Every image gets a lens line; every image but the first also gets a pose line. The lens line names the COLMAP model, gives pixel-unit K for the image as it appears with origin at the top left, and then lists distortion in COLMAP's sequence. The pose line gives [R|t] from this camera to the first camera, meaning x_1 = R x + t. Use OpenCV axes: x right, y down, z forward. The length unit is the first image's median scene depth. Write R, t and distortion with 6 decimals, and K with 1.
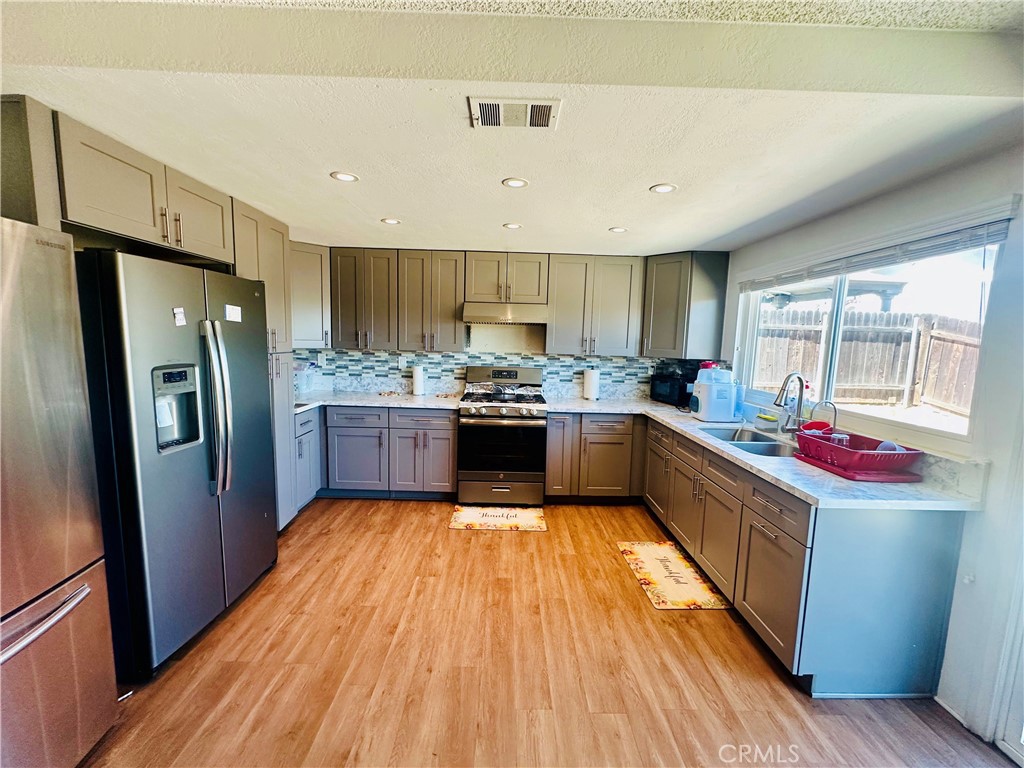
lens RADIAL K [[407.5, 0, 510.7], [0, 407.5, 383.7], [0, 0, 1]] dist [-0.002005, -0.000400]
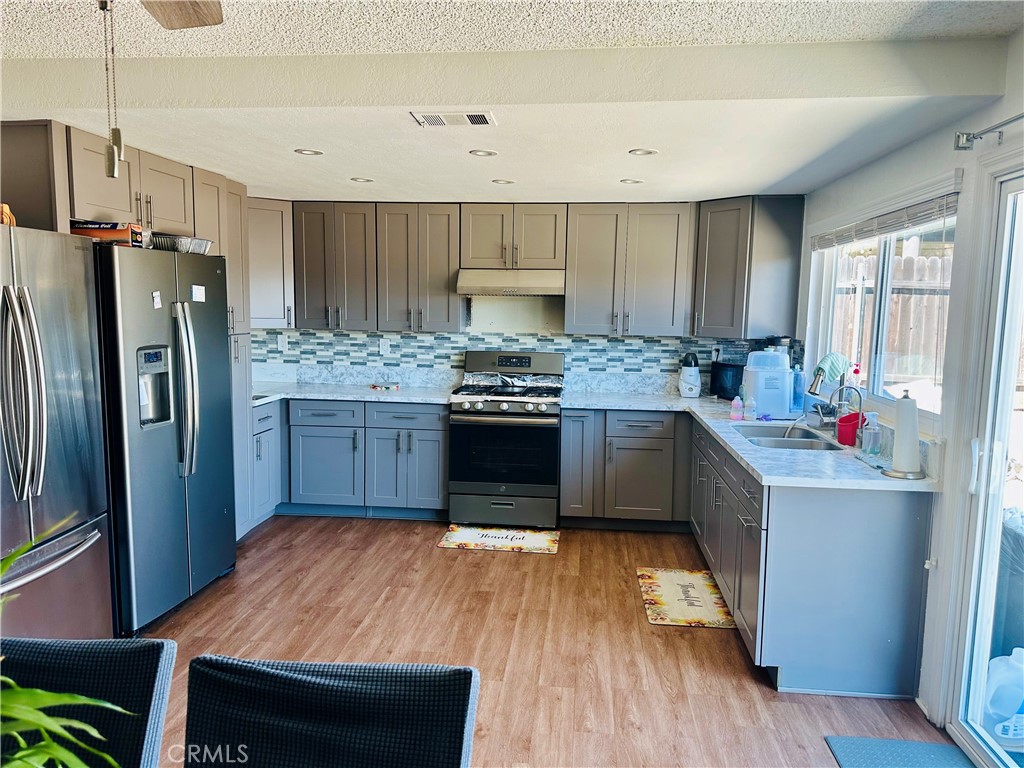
lens RADIAL K [[713.5, 0, 512.0], [0, 713.5, 384.0], [0, 0, 1]] dist [0.155319, -0.252260]
pose [[0.993059, 0.001384, -0.117611, 0.171057], [-0.001935, 0.999988, -0.004569, 0.031895], [0.117603, 0.004765, 0.993049, -0.410169]]
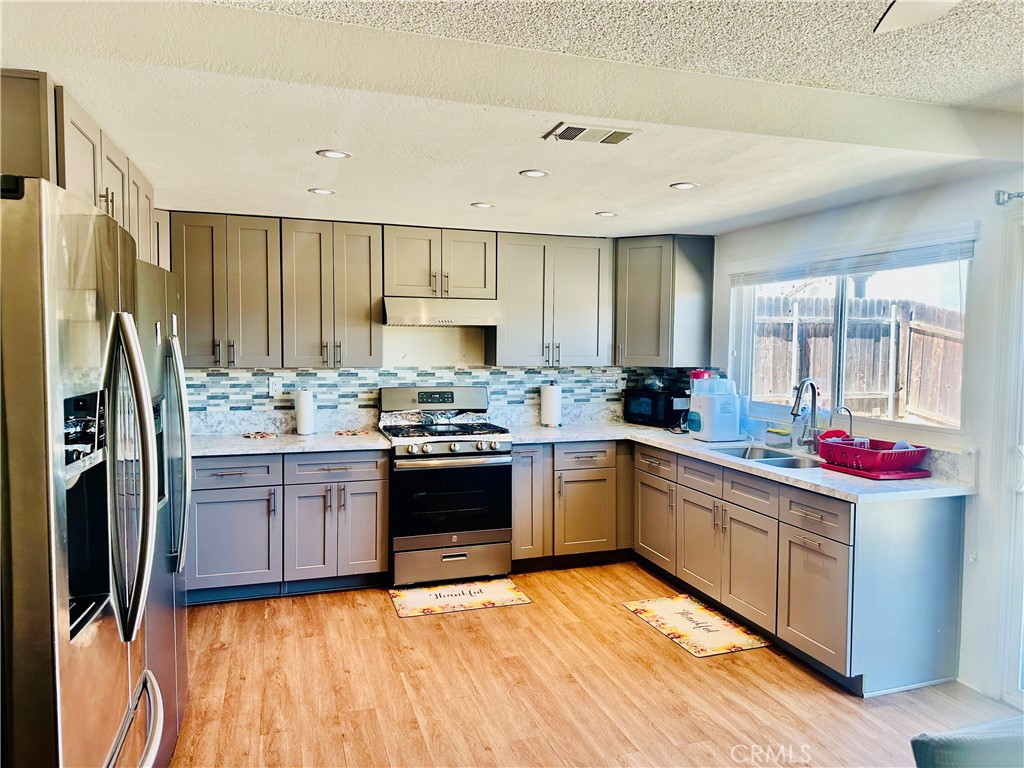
lens RADIAL K [[719.3, 0, 511.6], [0, 719.3, 375.1], [0, 0, 1]] dist [0.083407, -0.123652]
pose [[0.953038, -0.034373, 0.300895, -0.323083], [0.051570, 0.997447, -0.049398, 0.008540], [-0.298429, 0.062595, 0.952377, -0.272524]]
